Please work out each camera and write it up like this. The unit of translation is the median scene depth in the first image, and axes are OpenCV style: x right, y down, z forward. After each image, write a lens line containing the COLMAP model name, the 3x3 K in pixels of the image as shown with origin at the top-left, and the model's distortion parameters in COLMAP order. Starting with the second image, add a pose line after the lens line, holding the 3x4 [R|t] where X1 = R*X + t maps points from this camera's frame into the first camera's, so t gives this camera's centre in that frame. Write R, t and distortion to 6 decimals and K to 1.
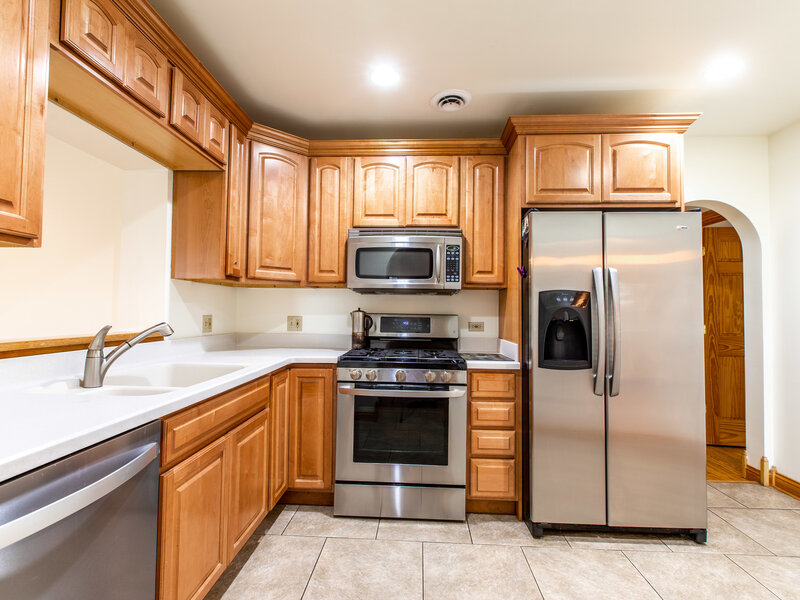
lens RADIAL K [[399.5, 0, 398.1], [0, 399.5, 299.6], [0, 0, 1]] dist [0.000543, 0.001864]
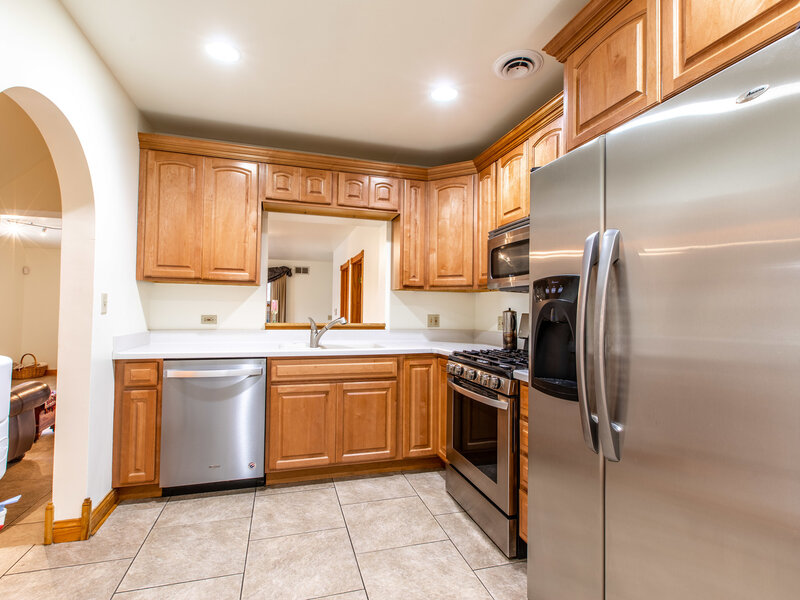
lens RADIAL K [[399.5, 0, 401.2], [0, 399.5, 301.3], [0, 0, 1]] dist [0.000543, 0.001864]
pose [[0.335989, -0.028550, -0.941433, 0.893229], [0.017940, 0.999553, -0.023910, 0.027451], [0.941695, -0.008856, 0.336351, 0.502378]]
